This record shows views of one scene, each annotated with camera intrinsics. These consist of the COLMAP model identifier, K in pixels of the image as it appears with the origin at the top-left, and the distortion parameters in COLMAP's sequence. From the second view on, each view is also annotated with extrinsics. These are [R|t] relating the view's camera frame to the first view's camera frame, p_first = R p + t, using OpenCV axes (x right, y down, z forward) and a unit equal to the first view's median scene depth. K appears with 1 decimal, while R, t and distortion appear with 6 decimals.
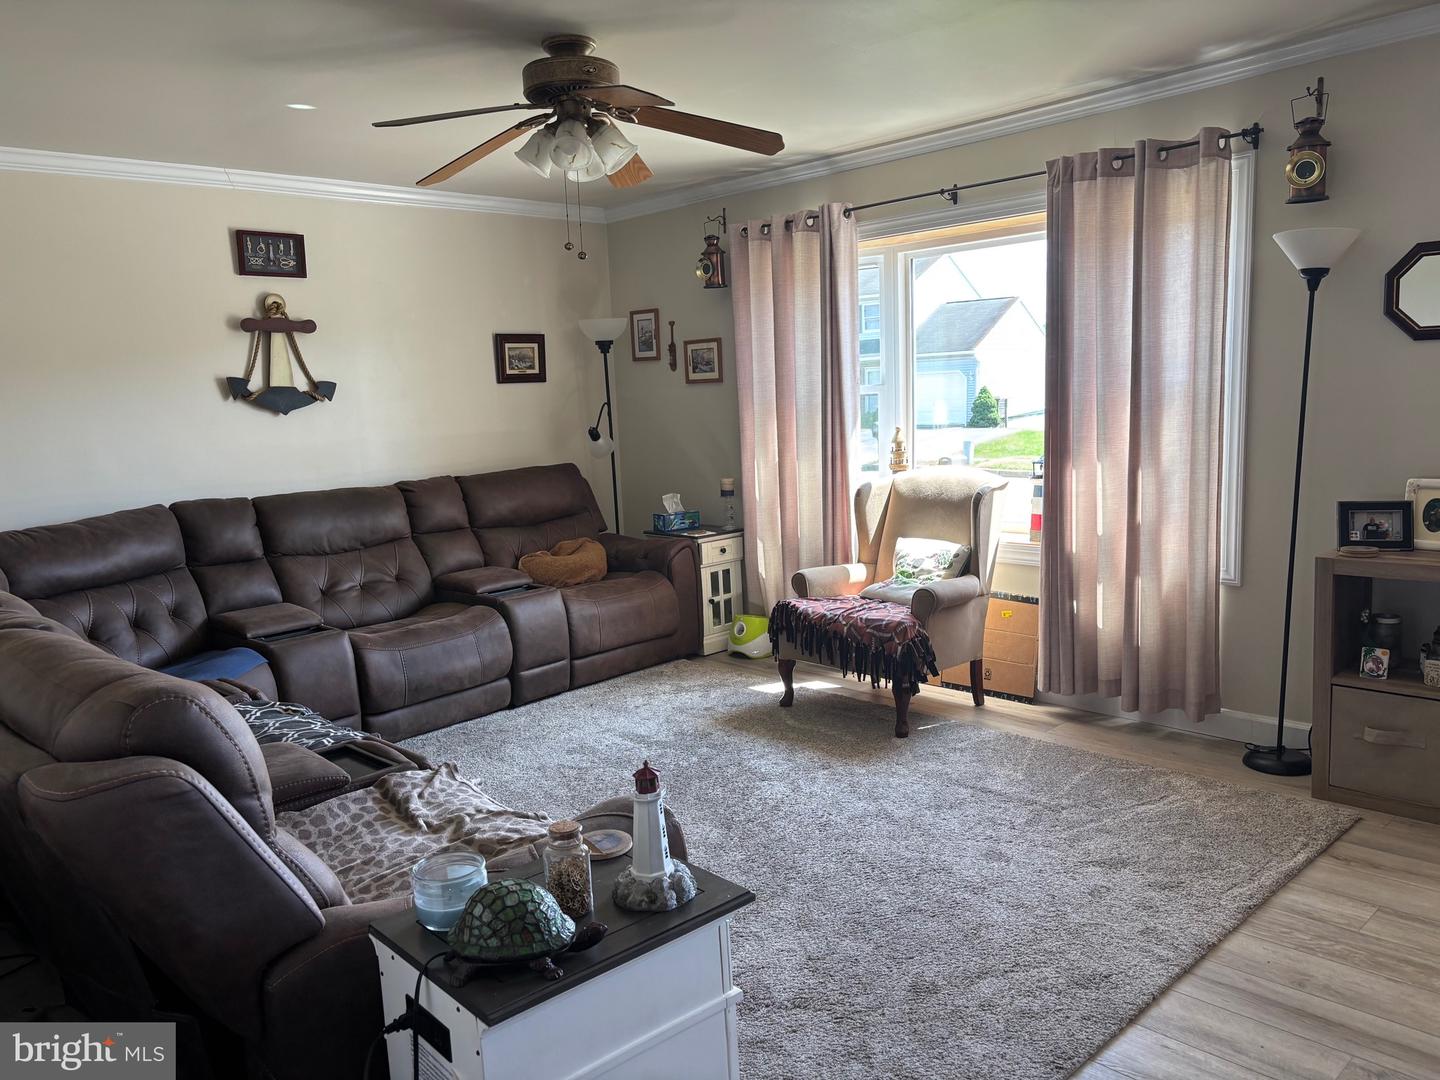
lens RADIAL K [[1086.9, 0, 720.0], [0, 1086.9, 540.0], [0, 0, 1]] dist [0.045173, -0.007325]
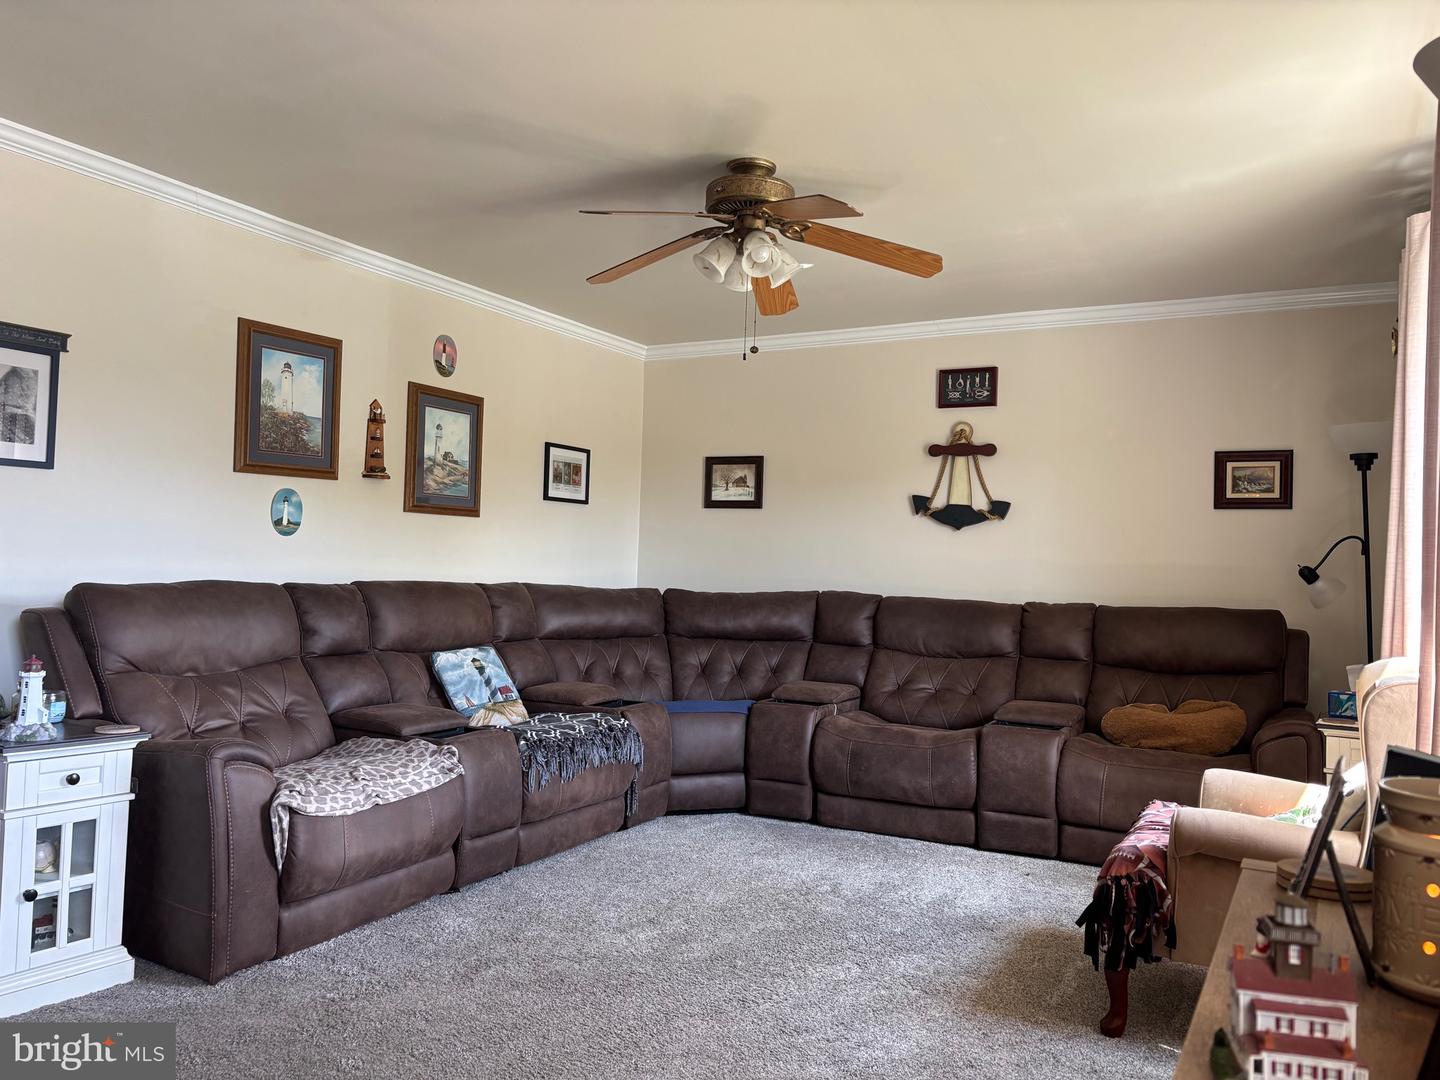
lens RADIAL K [[1086.9, 0, 720.0], [0, 1086.9, 540.0], [0, 0, 1]] dist [0.045173, -0.007325]
pose [[0.315338, 0.033757, -0.948379, 0.559406], [-0.176255, 0.984062, -0.023578, -0.037127], [0.932468, 0.174592, 0.316262, 0.436836]]
